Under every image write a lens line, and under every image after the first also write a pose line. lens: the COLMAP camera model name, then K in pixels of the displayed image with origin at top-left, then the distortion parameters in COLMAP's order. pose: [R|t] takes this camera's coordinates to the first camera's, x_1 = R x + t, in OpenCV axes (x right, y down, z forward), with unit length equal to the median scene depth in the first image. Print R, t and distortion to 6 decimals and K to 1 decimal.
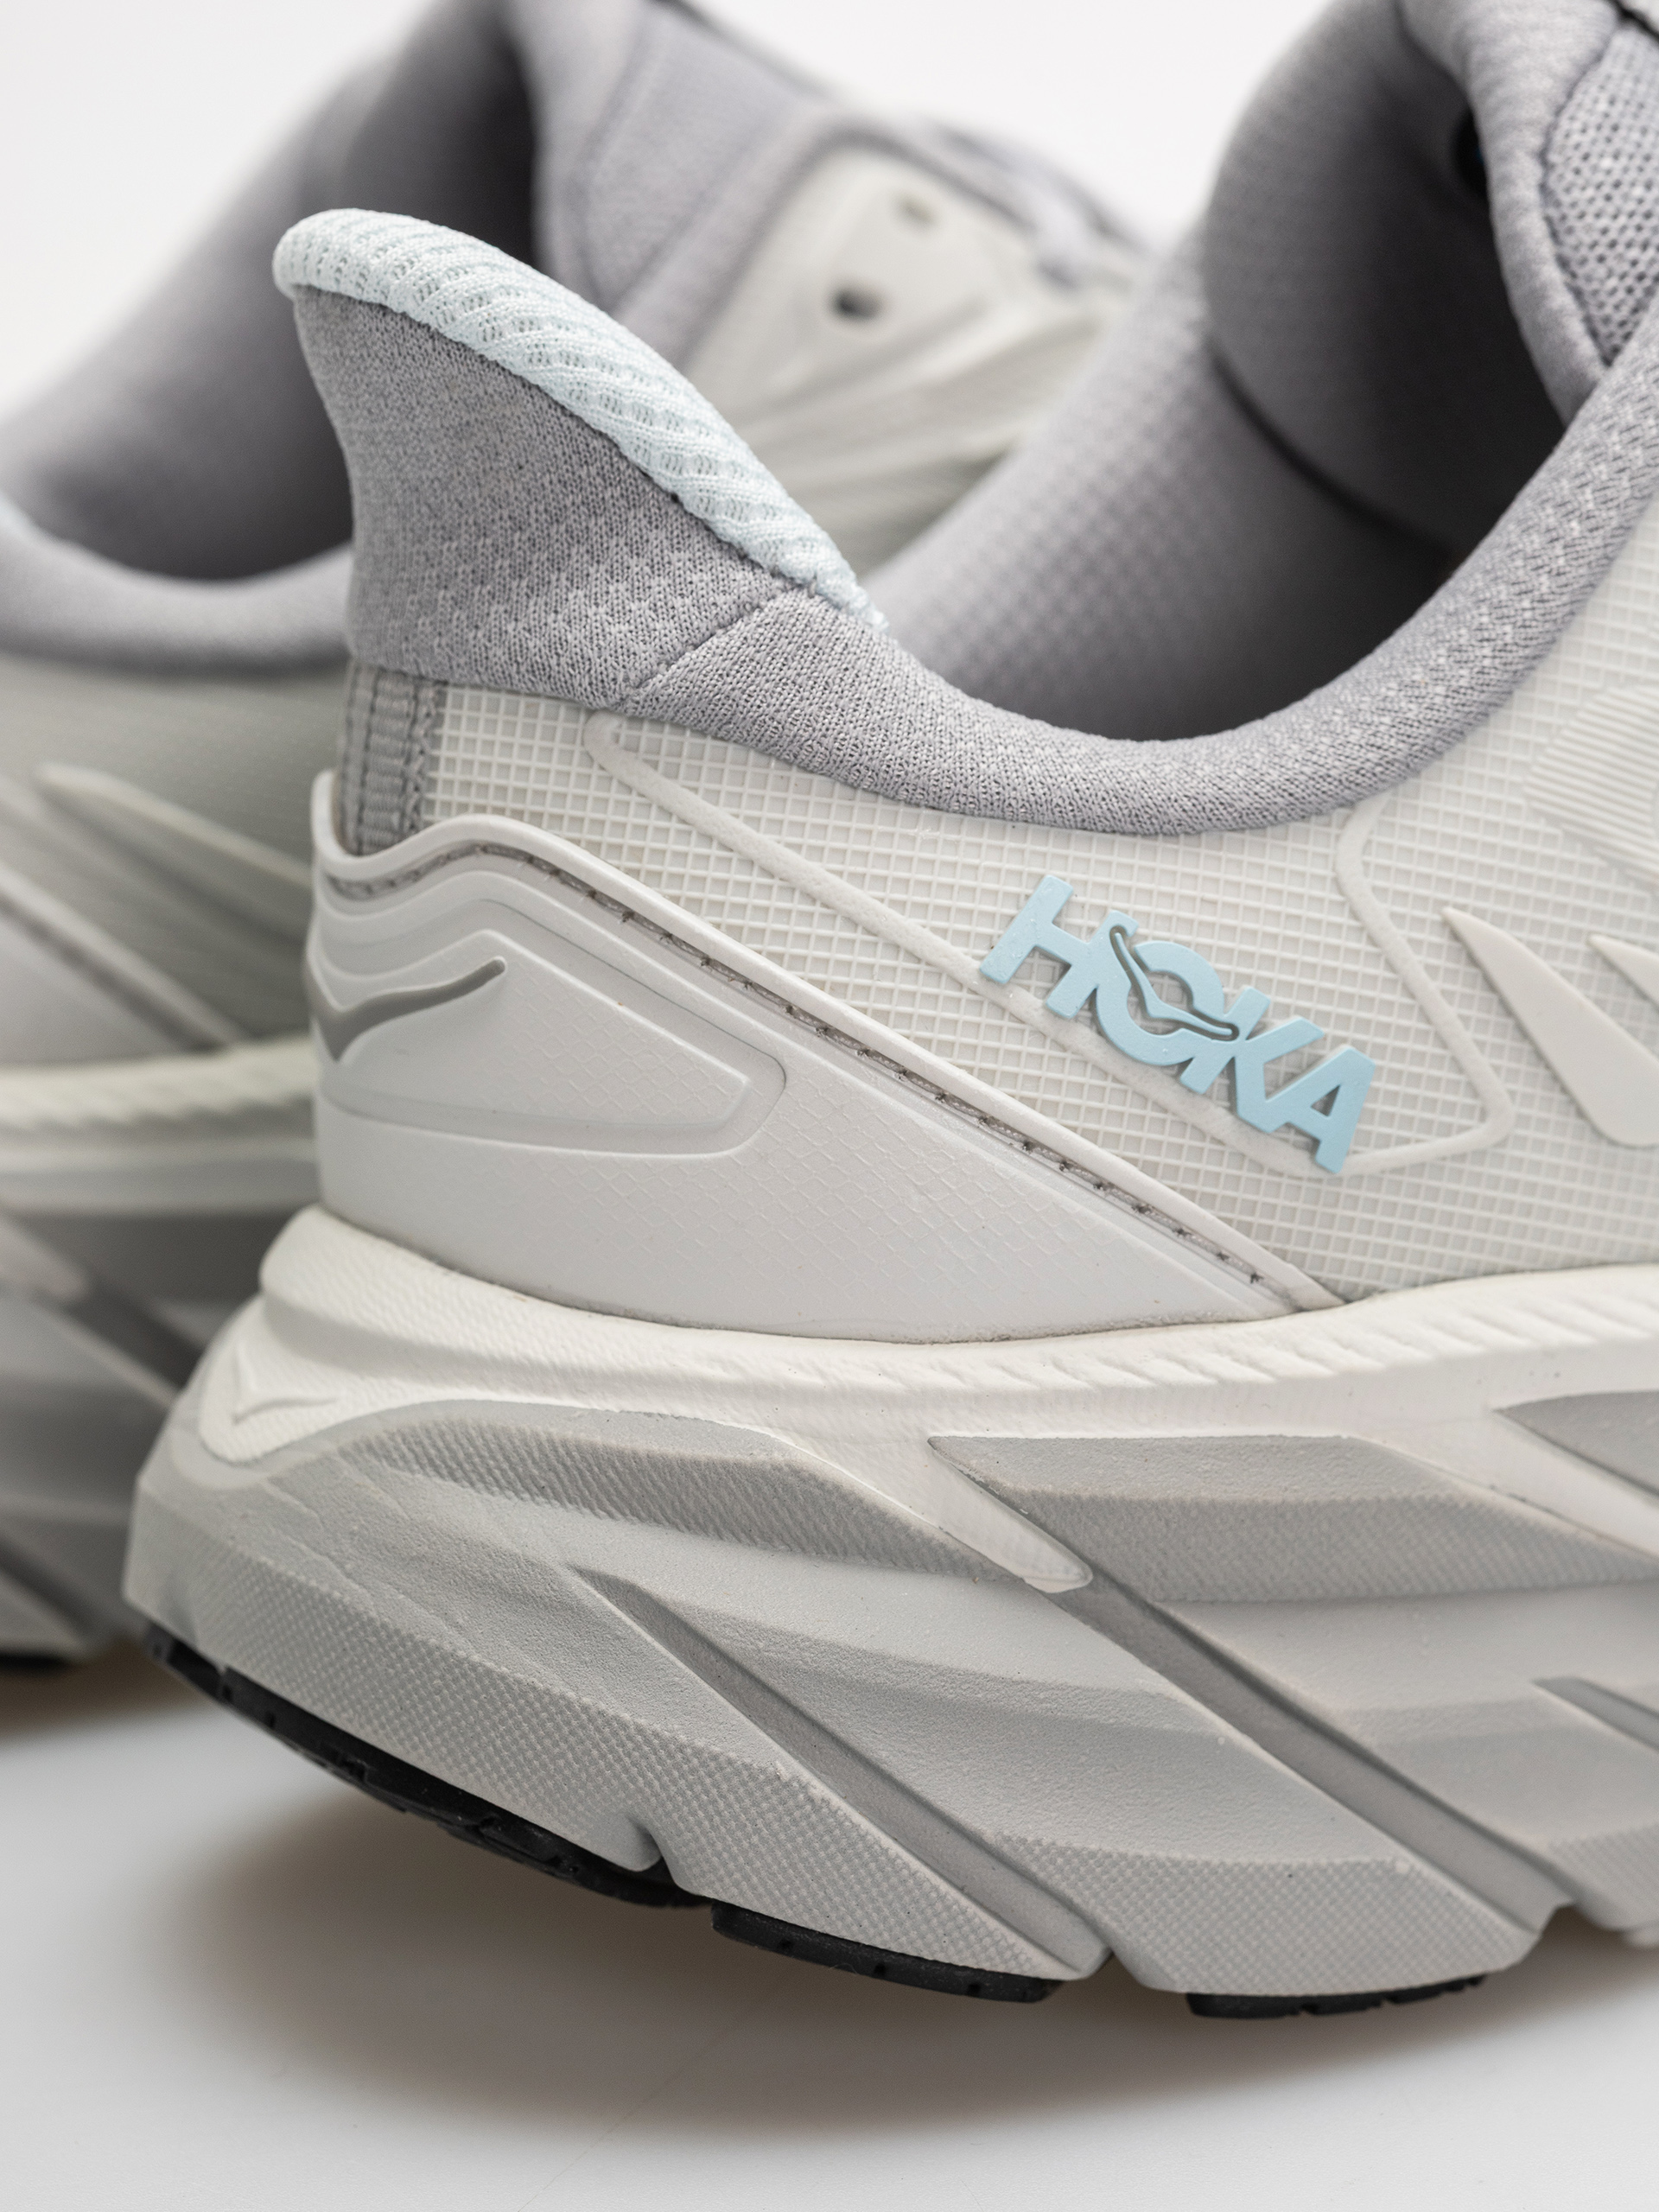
lens RADIAL K [[7600.2, 0, 830.9], [0, 7600.2, 1114.6], [0, 0, 1]] dist [0.069187, 0.000000]
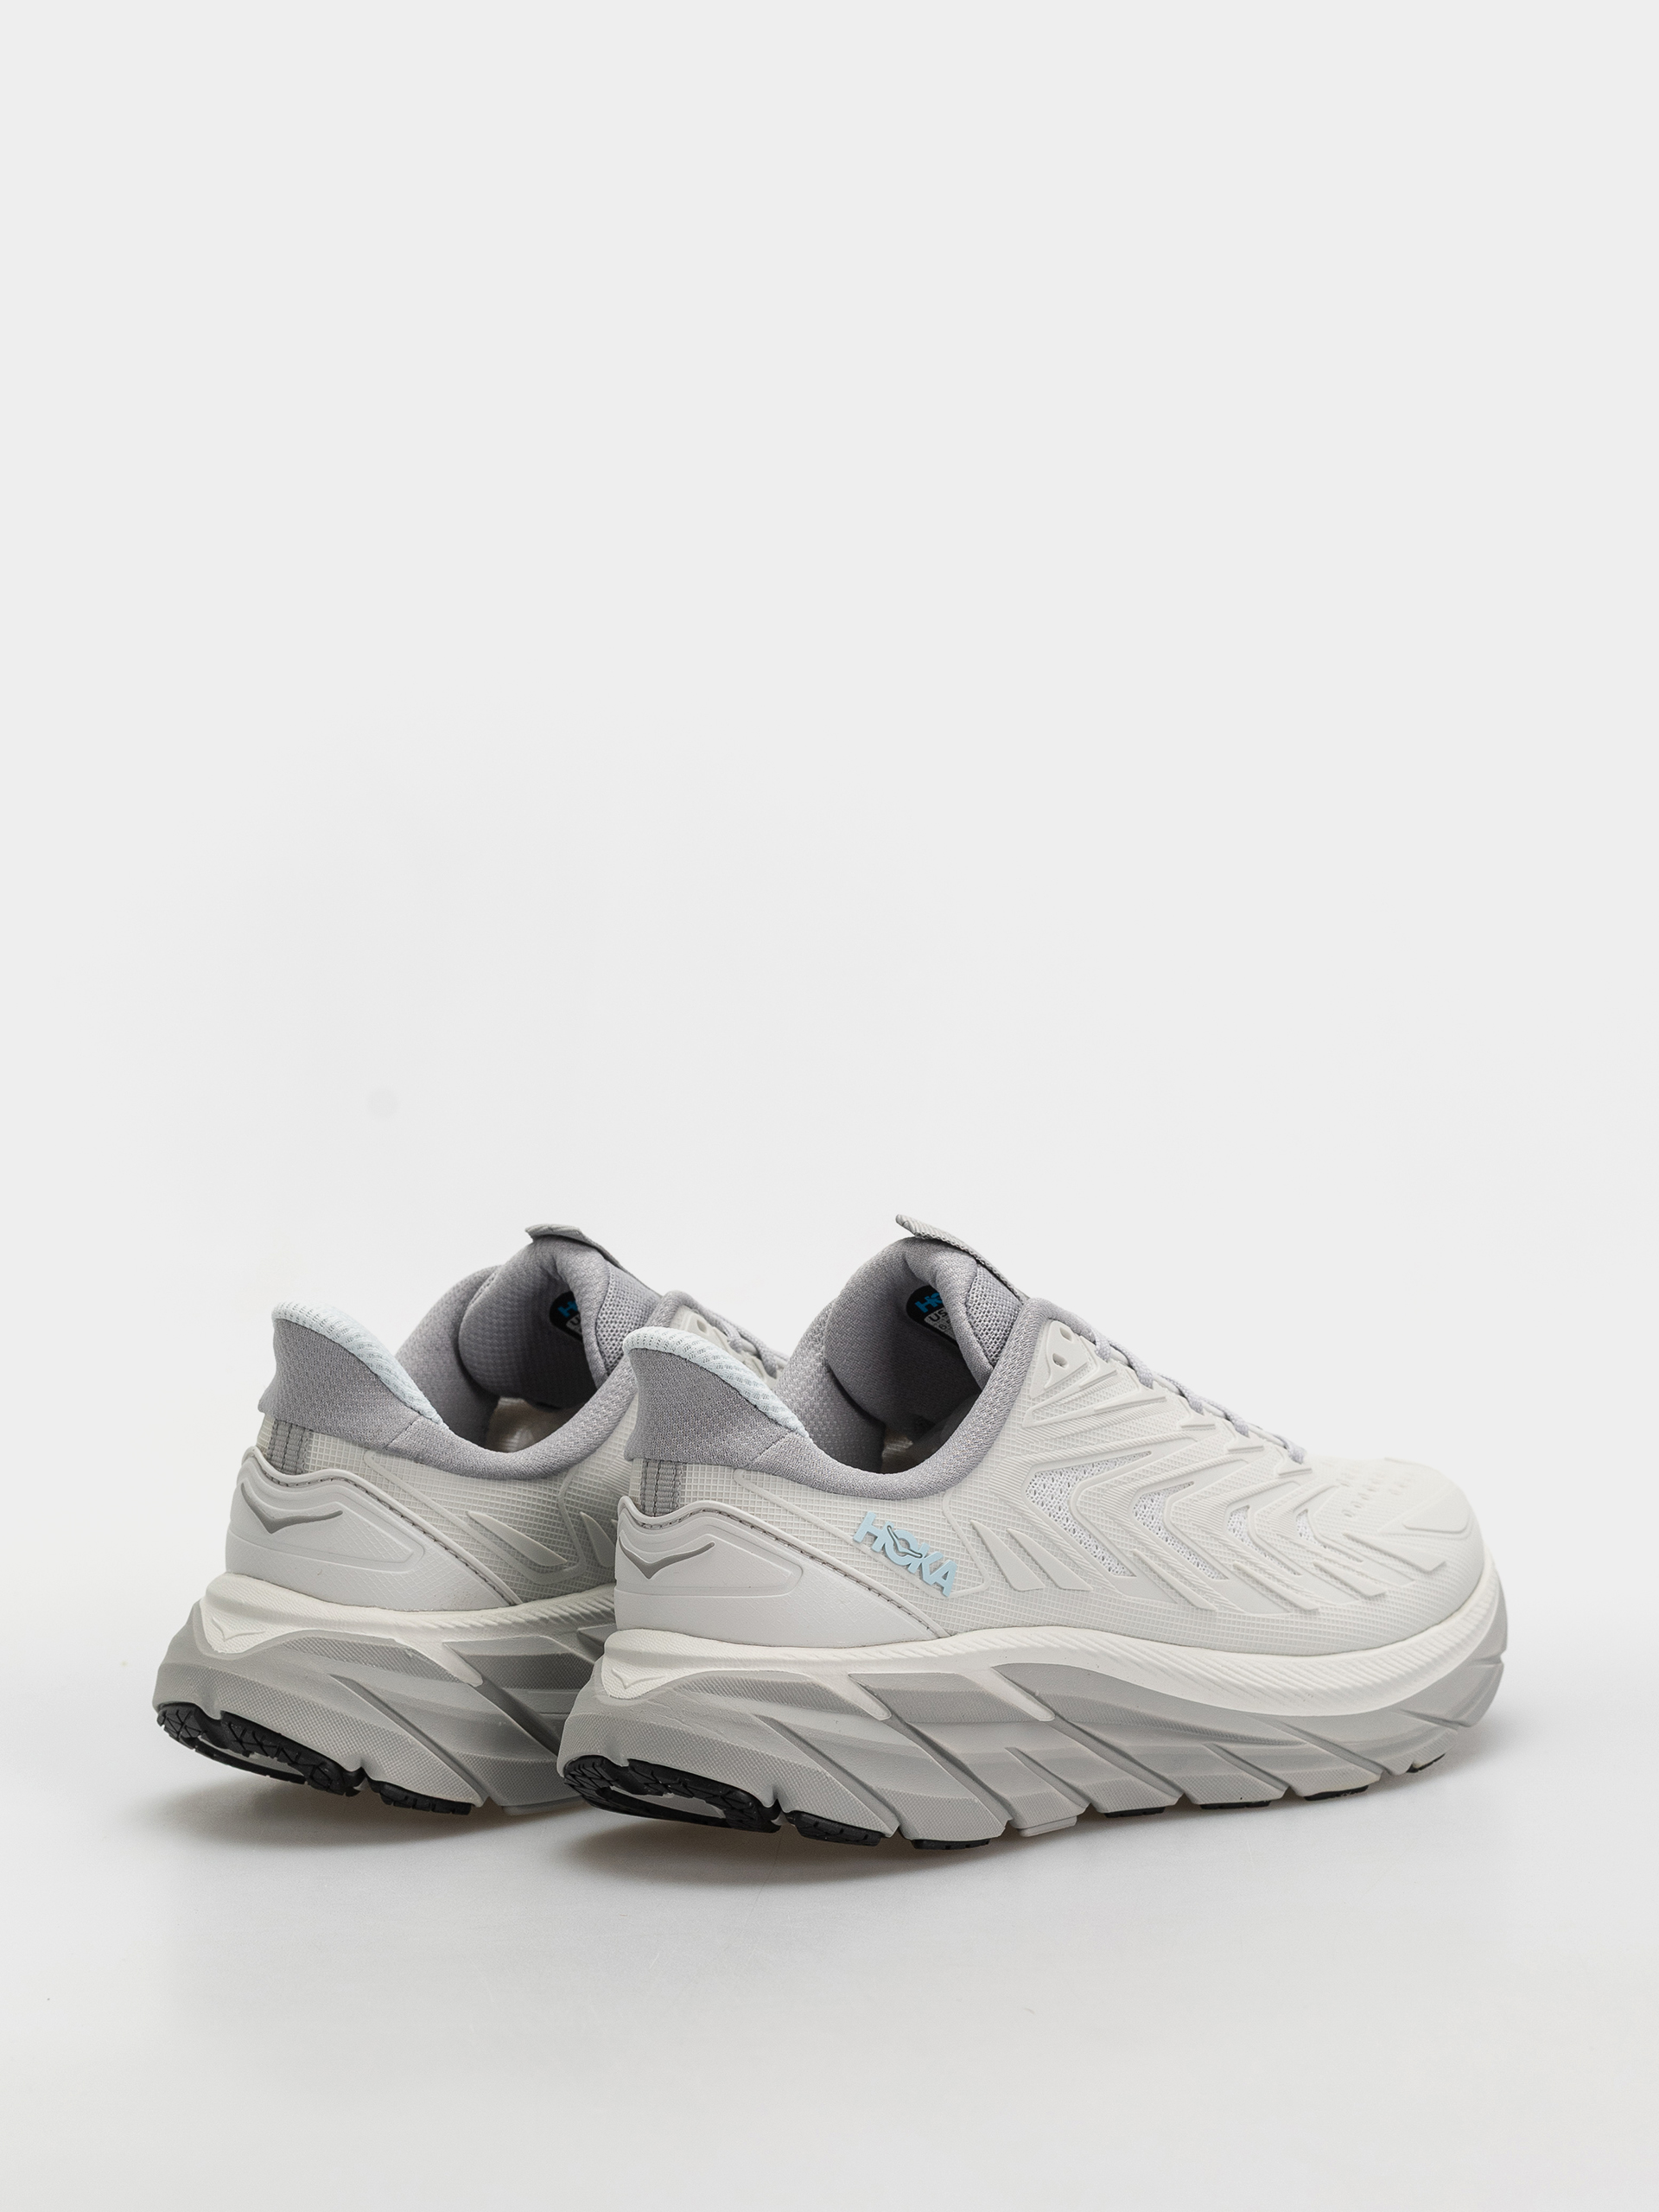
lens RADIAL K [[7600.2, 0, 822.0], [0, 7600.2, 1103.5], [0, 0, 1]] dist [0.069187, 0.000000]
pose [[0.954342, -0.011785, 0.298482, -1.016759], [0.058577, 0.987204, -0.148313, 0.295422], [-0.292915, 0.159025, 0.942821, -2.272425]]
